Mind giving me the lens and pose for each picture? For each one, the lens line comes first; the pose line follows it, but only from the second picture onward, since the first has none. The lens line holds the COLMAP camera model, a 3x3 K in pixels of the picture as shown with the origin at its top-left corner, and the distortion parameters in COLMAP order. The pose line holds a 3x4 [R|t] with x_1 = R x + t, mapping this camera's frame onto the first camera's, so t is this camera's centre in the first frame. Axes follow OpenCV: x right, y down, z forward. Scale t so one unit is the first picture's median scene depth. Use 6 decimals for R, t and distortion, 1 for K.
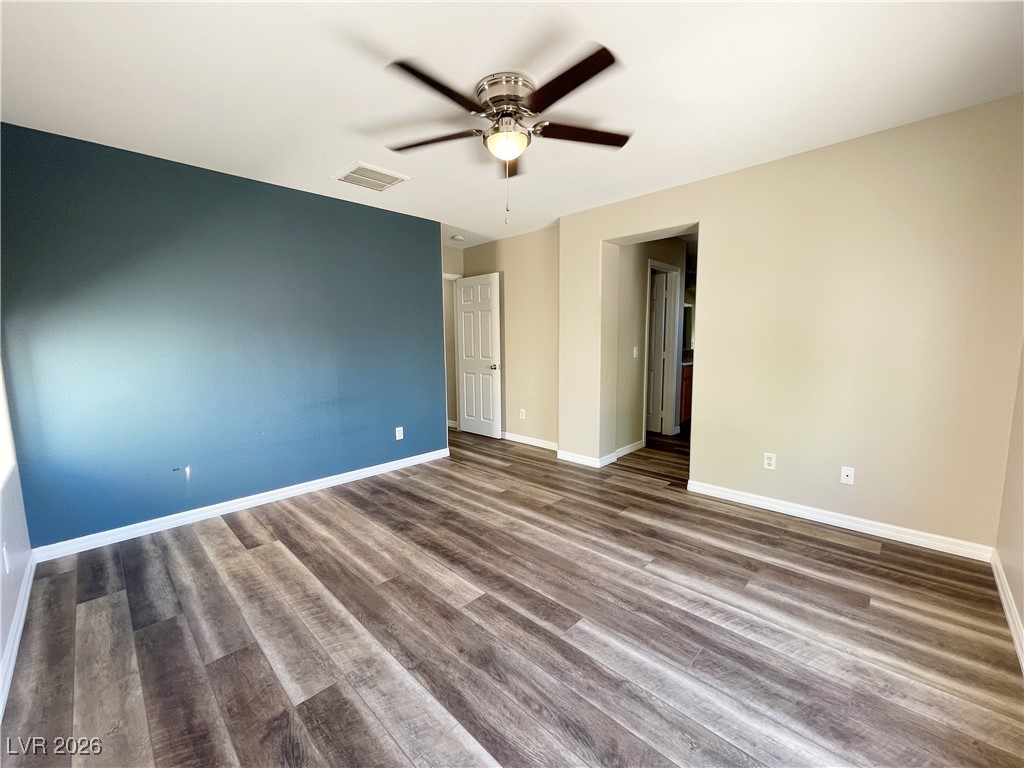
lens RADIAL K [[420.1, 0, 506.3], [0, 420.1, 385.5], [0, 0, 1]] dist [-0.001053, 0.001017]
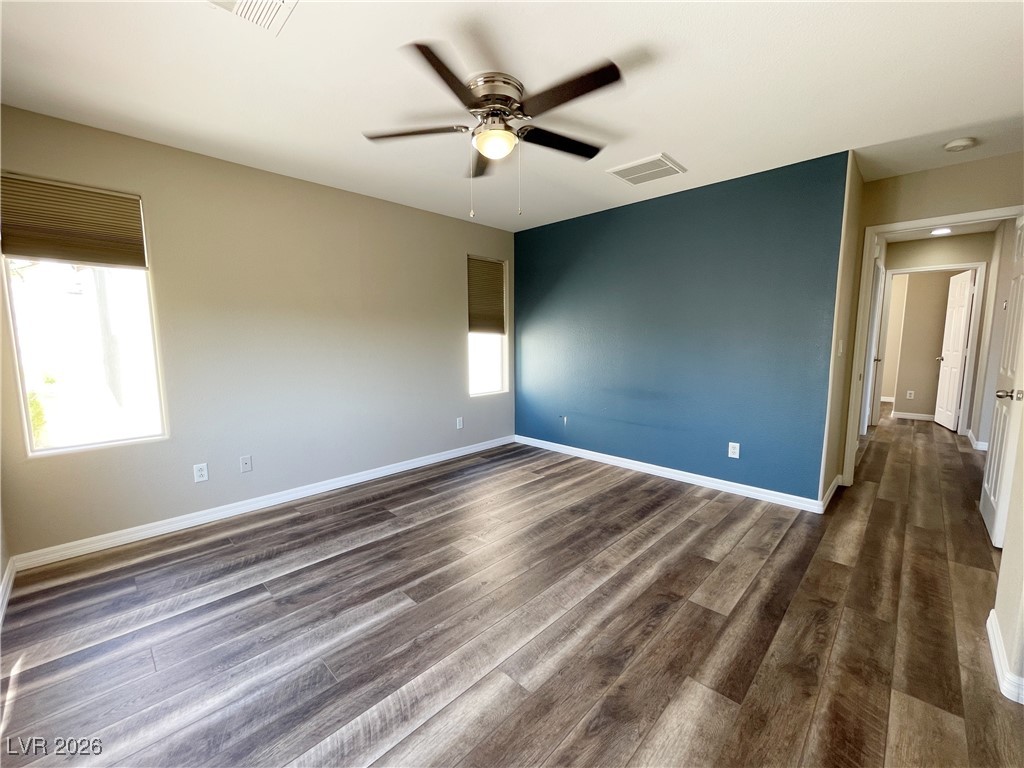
lens RADIAL K [[420.1, 0, 506.3], [0, 420.1, 385.5], [0, 0, 1]] dist [-0.001053, 0.001017]
pose [[-0.005773, 0.126118, -0.991998, 0.992897], [-0.107662, 0.986170, 0.126004, -0.119245], [0.994171, 0.107528, 0.007885, 0.996930]]
